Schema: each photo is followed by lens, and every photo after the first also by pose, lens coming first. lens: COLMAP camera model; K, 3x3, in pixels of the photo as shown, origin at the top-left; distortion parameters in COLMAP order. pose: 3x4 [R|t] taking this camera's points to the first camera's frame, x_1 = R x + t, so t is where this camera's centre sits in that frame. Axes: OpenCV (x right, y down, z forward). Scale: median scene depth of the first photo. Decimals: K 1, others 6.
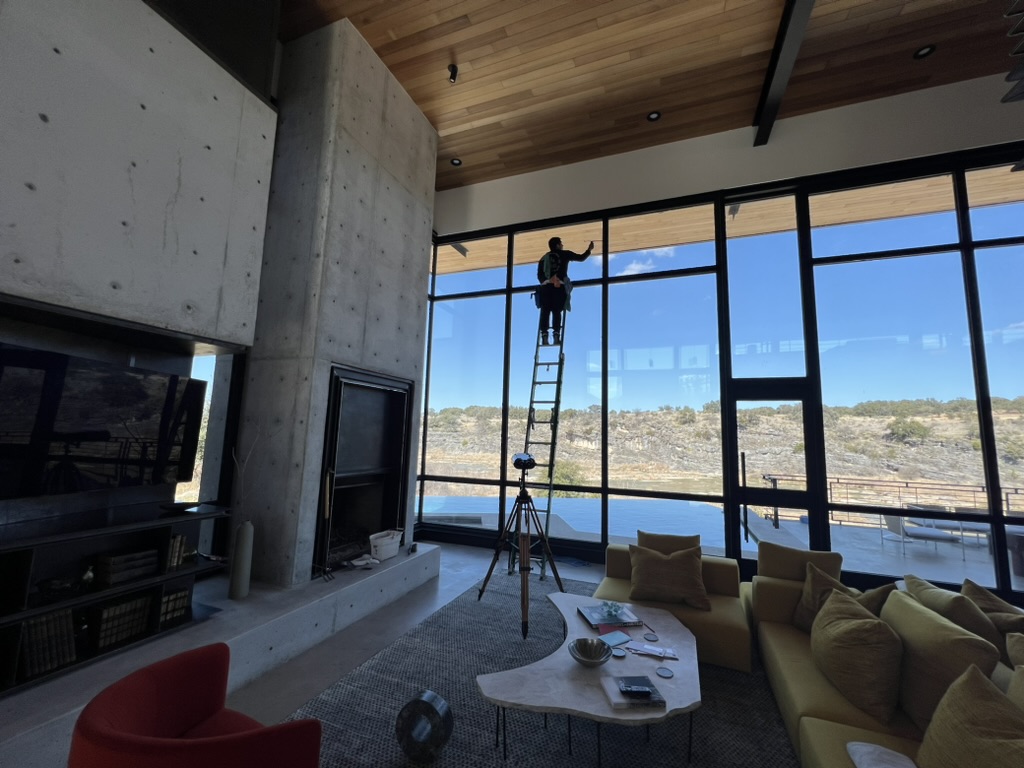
lens RADIAL K [[411.5, 0, 512.0], [0, 411.5, 384.0], [0, 0, 1]] dist [0.000546, 0.000035]
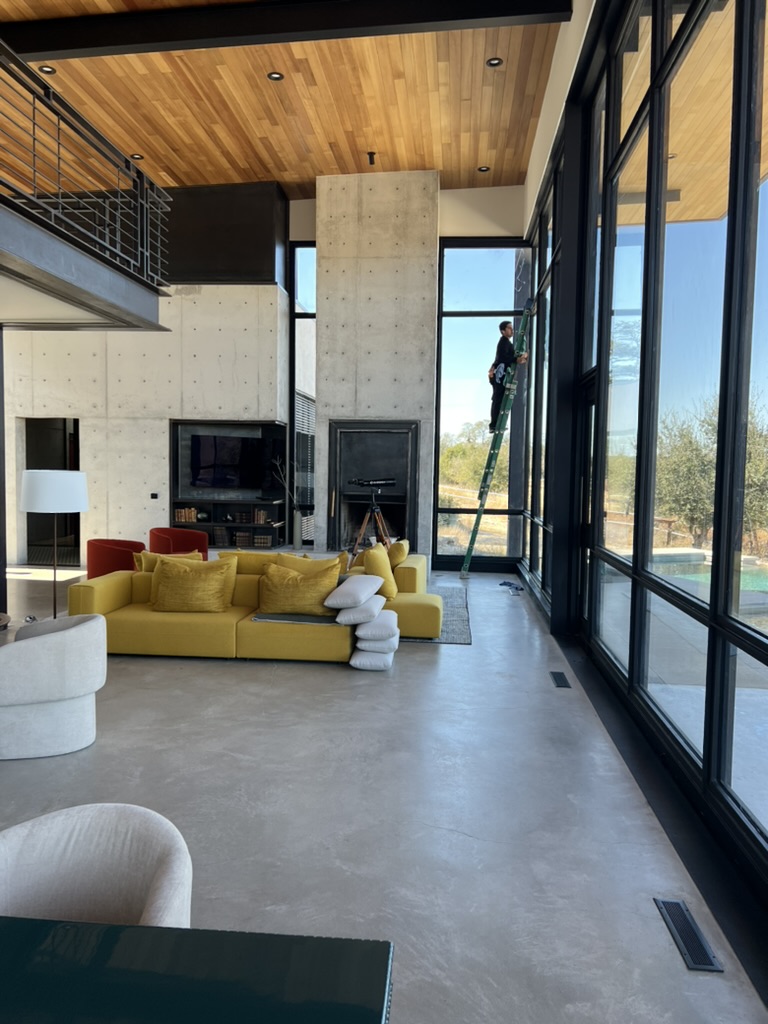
lens RADIAL K [[768.2, 0, 384.0], [0, 768.2, 512.0], [0, 0, 1]] dist [0.084791, -0.096165]
pose [[0.265698, 0.032680, -0.963502, 2.259978], [0.115197, 0.991188, 0.065387, 0.118108], [0.957149, -0.128366, 0.259592, 0.363325]]
